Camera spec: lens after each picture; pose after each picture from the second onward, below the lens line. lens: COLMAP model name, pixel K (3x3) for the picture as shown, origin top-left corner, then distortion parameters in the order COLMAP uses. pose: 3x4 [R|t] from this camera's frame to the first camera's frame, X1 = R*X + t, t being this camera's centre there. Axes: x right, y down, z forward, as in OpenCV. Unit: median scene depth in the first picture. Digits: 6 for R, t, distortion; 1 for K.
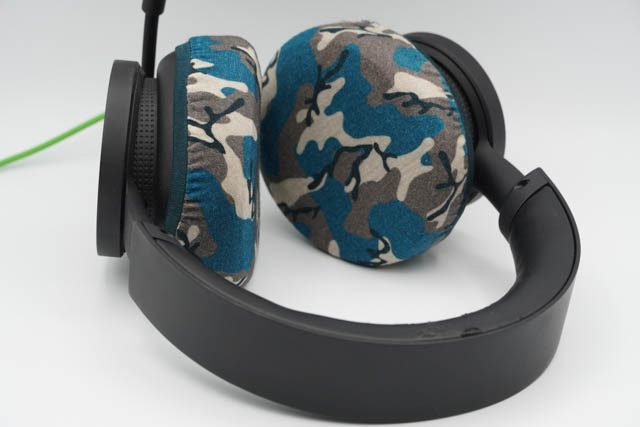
lens RADIAL K [[1926.7, 0, 320.0], [0, 1926.7, 213.5], [0, 0, 1]] dist [0.971319, 0.391950]
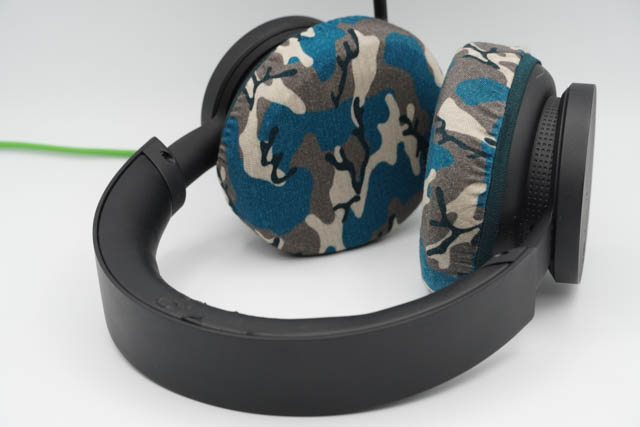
lens RADIAL K [[1926.7, 0, 320.0], [0, 1926.7, 213.5], [0, 0, 1]] dist [0.971319, 0.391950]
pose [[0.533534, 0.321191, -0.782418, 0.775030], [-0.330839, 0.930631, 0.156433, -0.148594], [0.778387, 0.175392, 0.602786, 0.380091]]
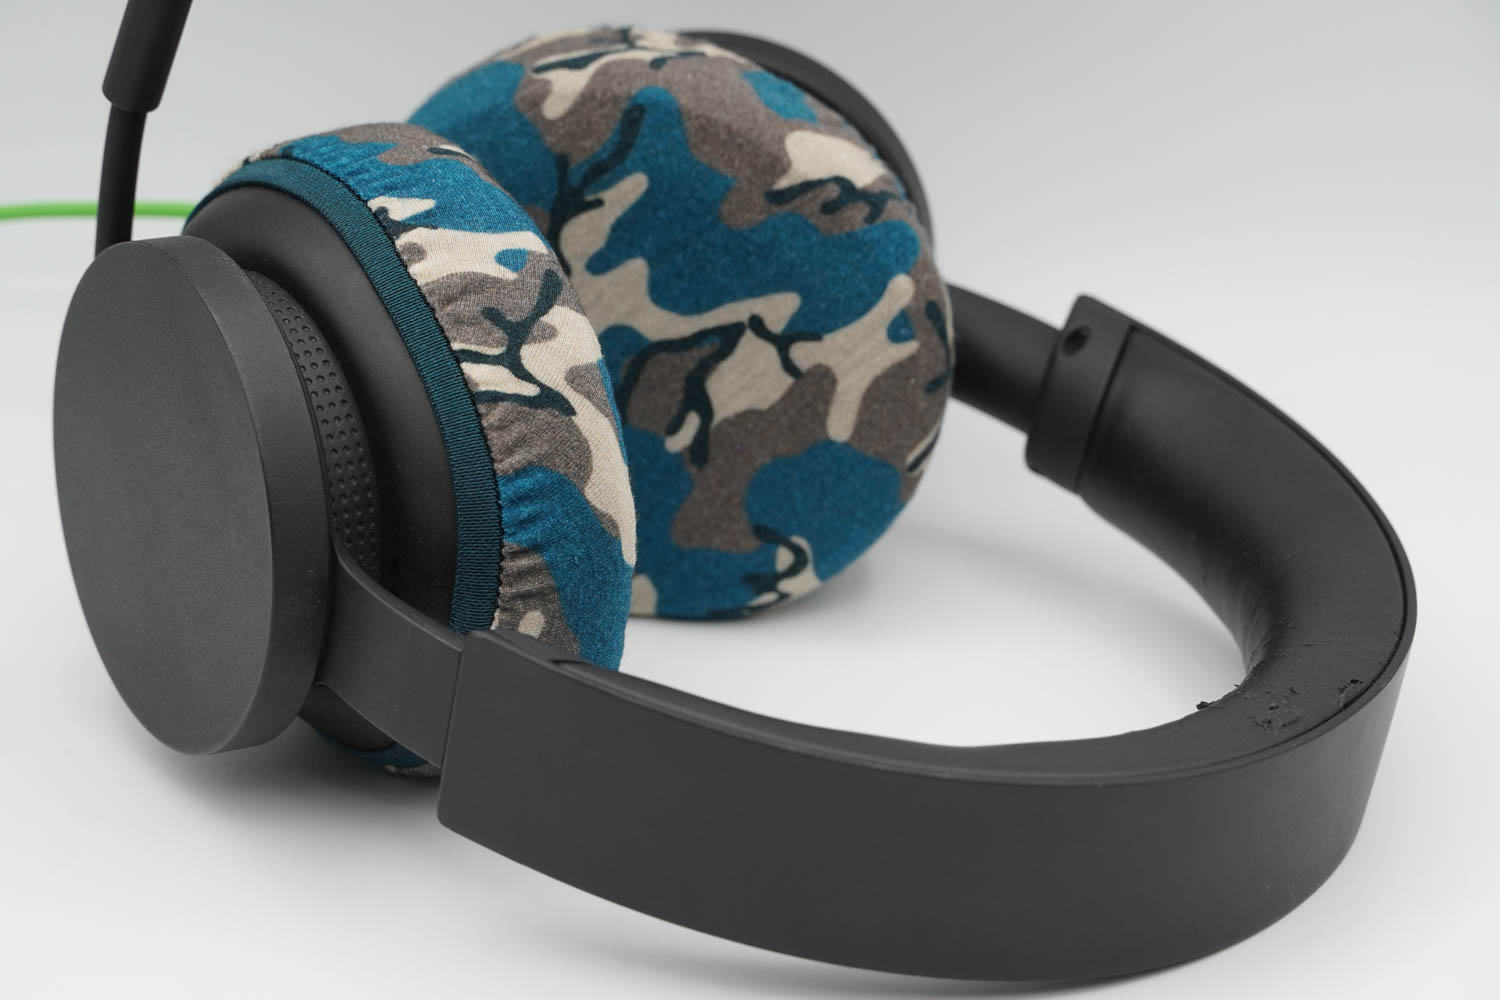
lens RADIAL K [[4515.6, 0, 750.0], [0, 4515.6, 500.0], [0, 0, 1]] dist [0.971319, 0.391950]
pose [[0.857980, -0.224924, 0.461821, -0.424684], [0.210478, 0.974038, 0.083361, -0.079069], [-0.468582, 0.025681, 0.883047, 0.161679]]
